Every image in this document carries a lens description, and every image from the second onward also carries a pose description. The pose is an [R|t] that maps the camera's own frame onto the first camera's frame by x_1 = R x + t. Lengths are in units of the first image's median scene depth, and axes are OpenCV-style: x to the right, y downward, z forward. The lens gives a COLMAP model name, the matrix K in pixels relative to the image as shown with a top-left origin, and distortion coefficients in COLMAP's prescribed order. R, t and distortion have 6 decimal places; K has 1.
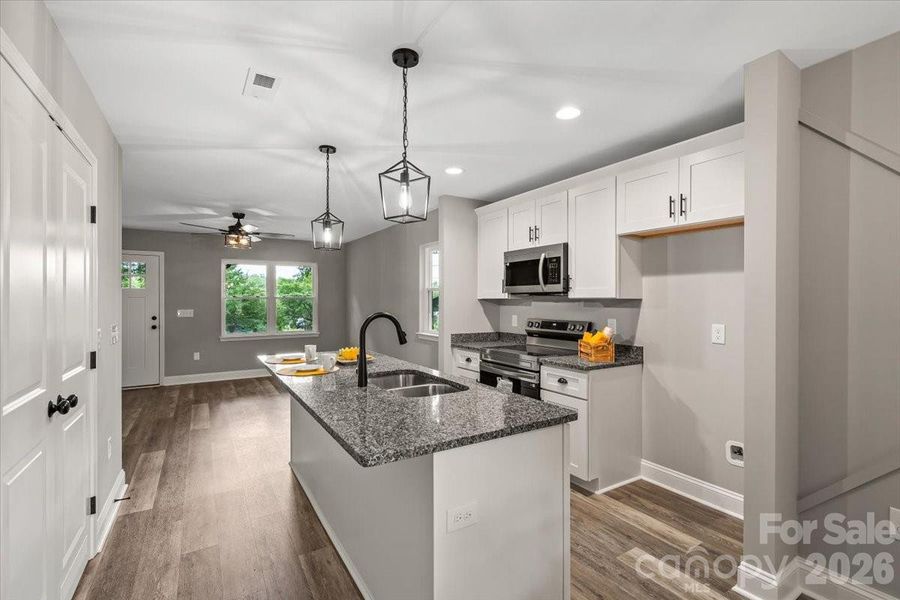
lens RADIAL K [[413.2, 0, 451.8], [0, 413.2, 298.8], [0, 0, 1]] dist [-0.002548, 0.001385]
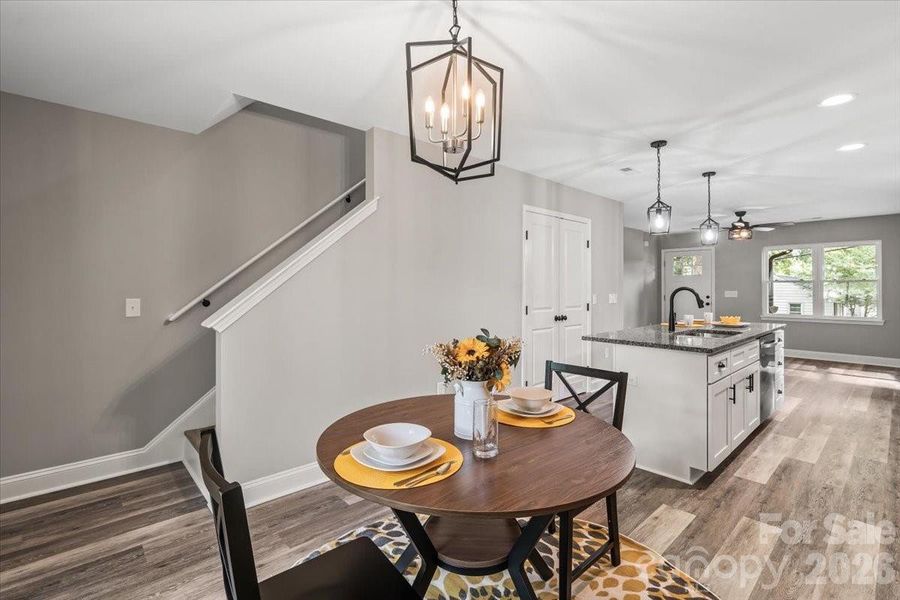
lens RADIAL K [[413.2, 0, 450.8], [0, 413.2, 284.7], [0, 0, 1]] dist [-0.002548, 0.001385]
pose [[0.192650, -0.002063, -0.981265, 0.779457], [0.000466, 0.999998, -0.002011, 0.017243], [0.981267, -0.000069, 0.192651, -0.124187]]
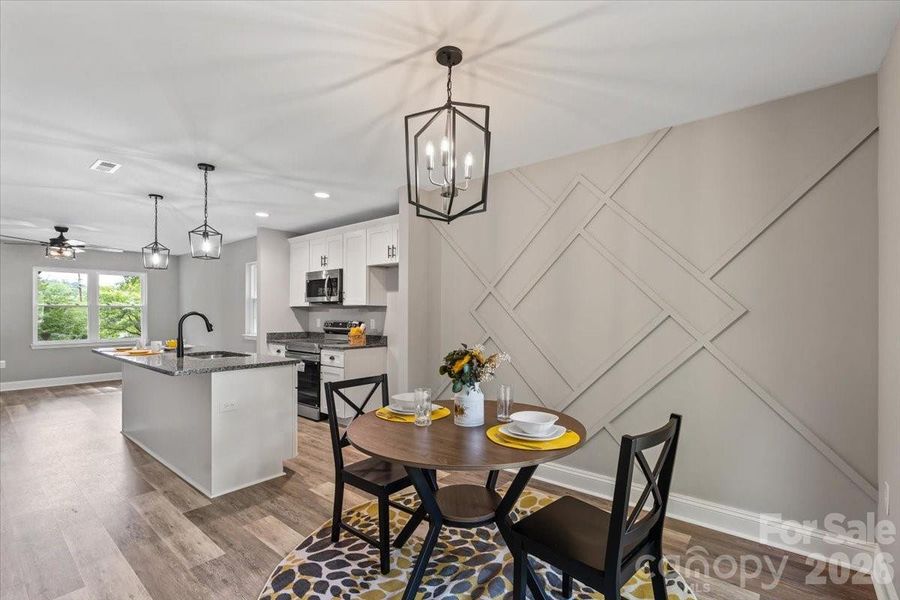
lens RADIAL K [[413.2, 0, 452.7], [0, 413.2, 311.9], [0, 0, 1]] dist [-0.002548, 0.001385]
pose [[0.948104, 0.002396, 0.317952, 0.174411], [-0.002763, 0.999996, 0.000704, 0.018833], [-0.317949, -0.001546, 0.948106, -0.538890]]
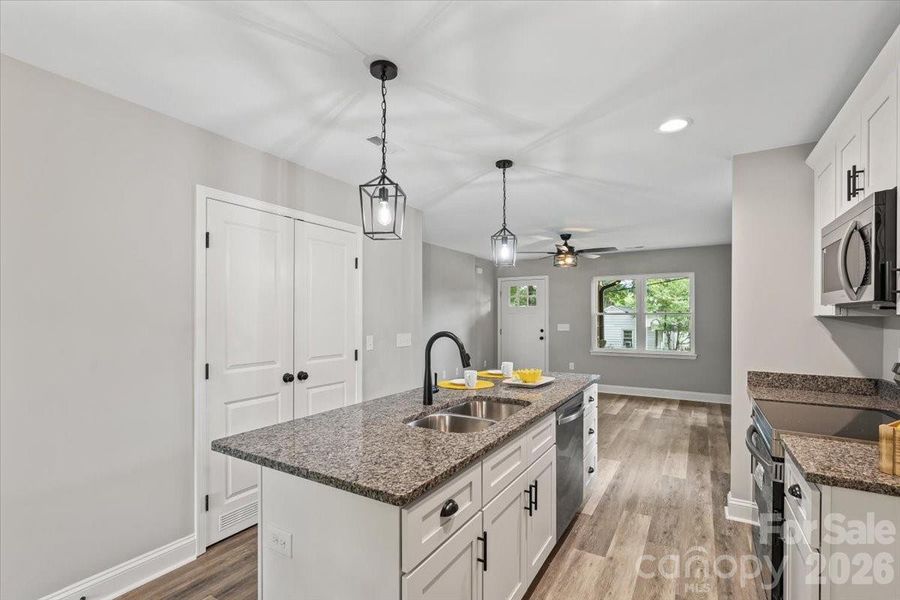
lens RADIAL K [[413.2, 0, 446.5], [0, 413.2, 316.0], [0, 0, 1]] dist [-0.002548, 0.001385]
pose [[0.454921, 0.002677, -0.890528, 0.433430], [0.002682, 0.999987, 0.004376, -0.004413], [0.890528, -0.004379, 0.454907, 0.363311]]
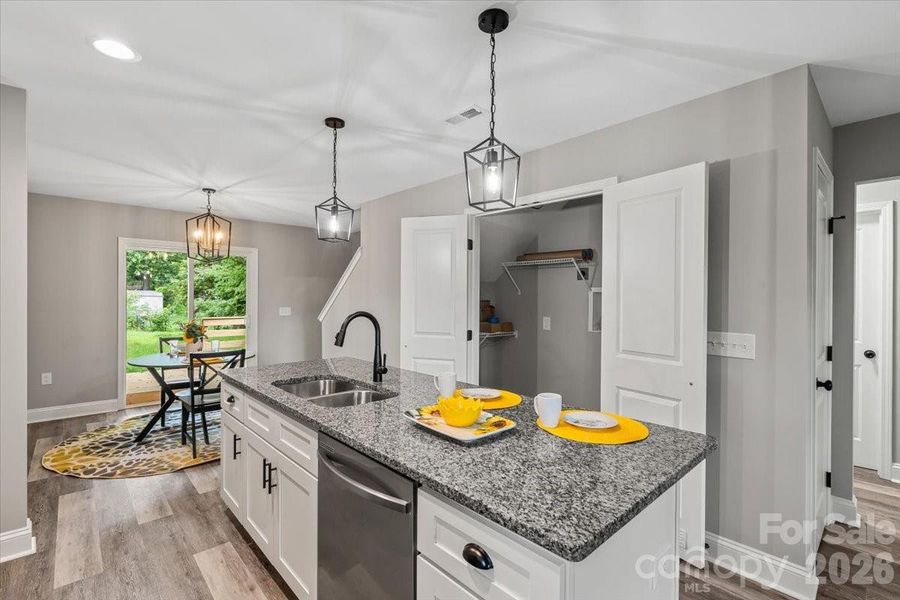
lens RADIAL K [[413.2, 0, 452.7], [0, 413.2, 298.8], [0, 0, 1]] dist [-0.002548, 0.001385]
pose [[-0.980274, -0.005640, -0.197564, -0.119044], [-0.005454, 0.999984, -0.001483, 0.001236], [0.197569, -0.000377, -0.980289, 1.281458]]
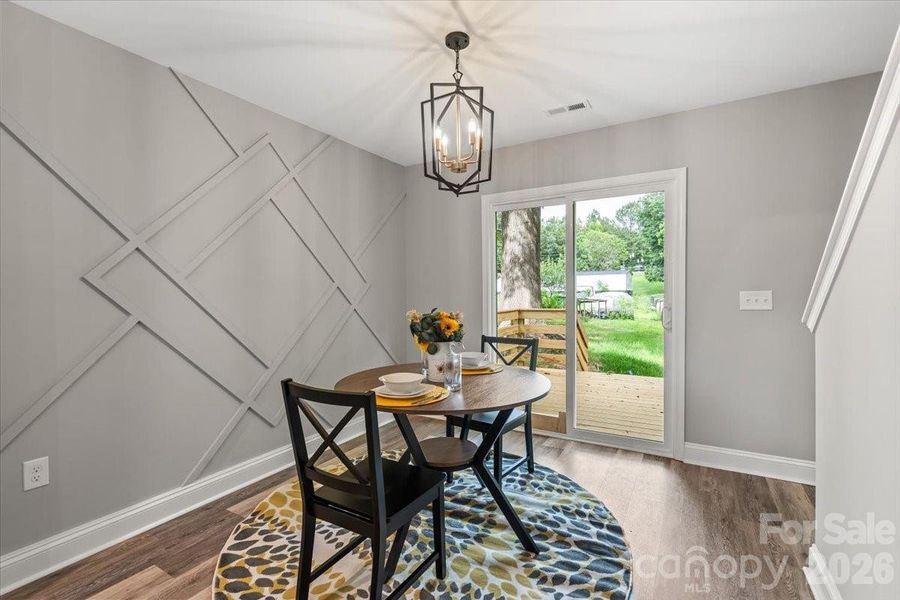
lens RADIAL K [[413.2, 0, 450.3], [0, 413.2, 299.0], [0, 0, 1]] dist [-0.002548, 0.001385]
pose [[-0.474350, -0.013116, 0.880238, -0.170529], [0.005479, 0.999826, 0.017850, 0.039567], [-0.880319, 0.013290, -0.474196, 0.256518]]
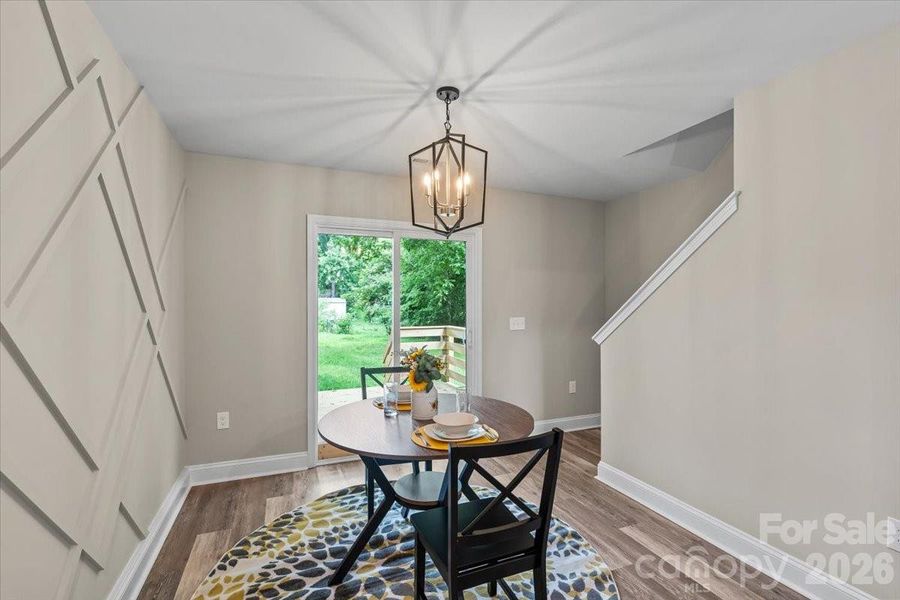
lens RADIAL K [[413.2, 0, 454.2], [0, 413.2, 306.2], [0, 0, 1]] dist [-0.002548, 0.001385]
pose [[-0.988045, -0.001947, 0.154152, 0.234208], [-0.001195, 0.999987, 0.004972, 0.002914], [-0.154160, 0.004728, -0.988035, 0.575701]]
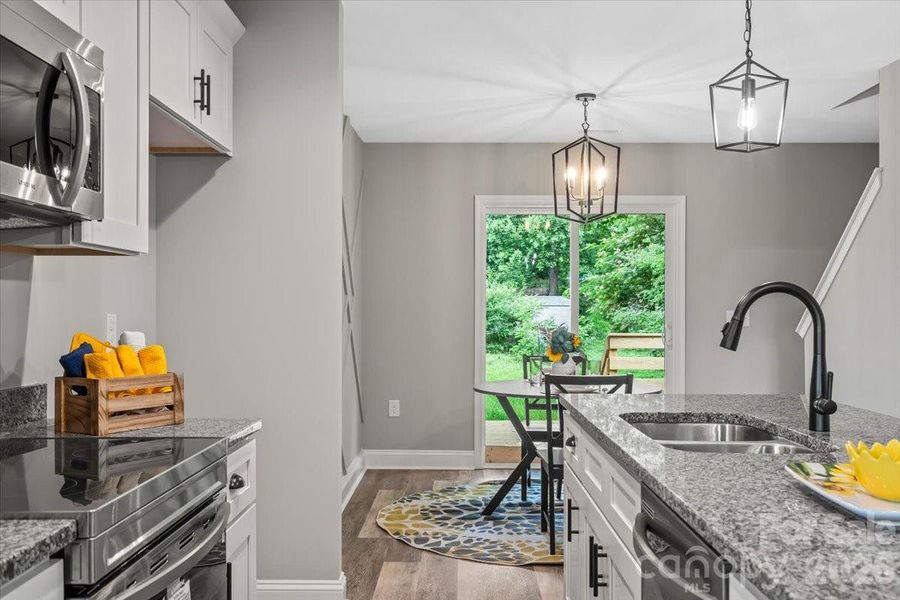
lens RADIAL K [[884.1, 0, 447.7], [0, 884.1, 302.0], [0, 0, 1]] dist [0.019375, 0.000000]
pose [[-0.845323, 0.000606, 0.534254, -0.250772], [-0.004871, 0.999949, -0.008841, 0.042335], [-0.534233, -0.010076, -0.845277, 1.324850]]
